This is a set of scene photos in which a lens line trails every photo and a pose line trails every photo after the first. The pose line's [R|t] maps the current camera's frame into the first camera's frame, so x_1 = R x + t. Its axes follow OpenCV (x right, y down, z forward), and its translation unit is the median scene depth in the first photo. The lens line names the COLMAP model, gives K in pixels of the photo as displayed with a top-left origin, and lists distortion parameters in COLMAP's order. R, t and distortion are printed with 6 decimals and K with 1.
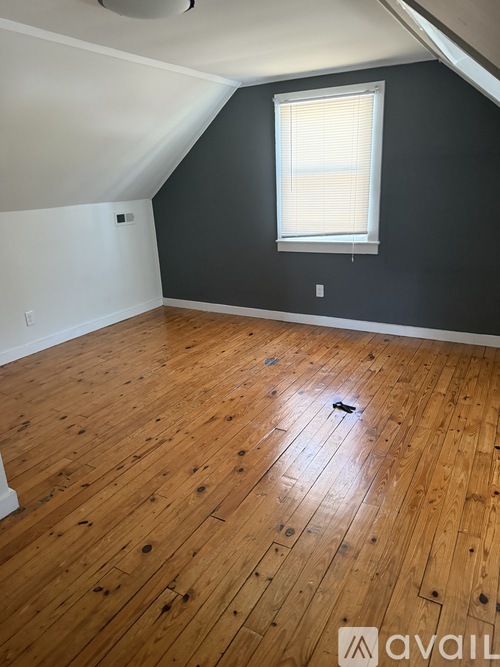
lens RADIAL K [[478.3, 0, 249.6], [0, 478.3, 334.3], [0, 0, 1]] dist [0.107583, -0.145873]
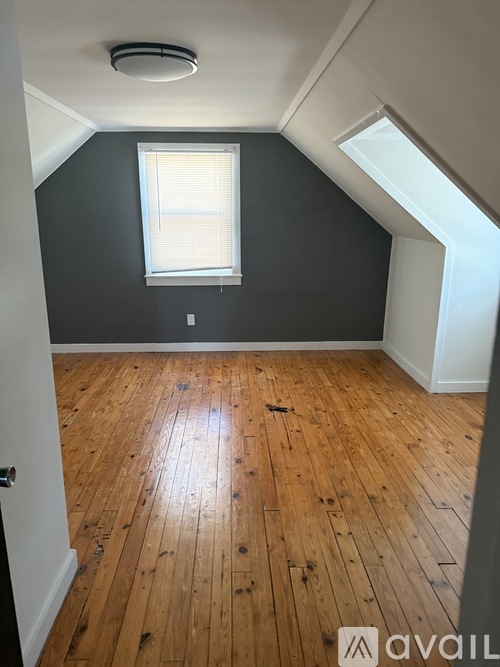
lens RADIAL K [[478.3, 0, 249.6], [0, 478.3, 334.3], [0, 0, 1]] dist [0.107583, -0.145873]
pose [[0.847590, -0.102144, 0.520729, -0.355283], [0.137849, 0.989993, -0.030184, -0.006534], [-0.512435, 0.097366, 0.853188, -0.003633]]
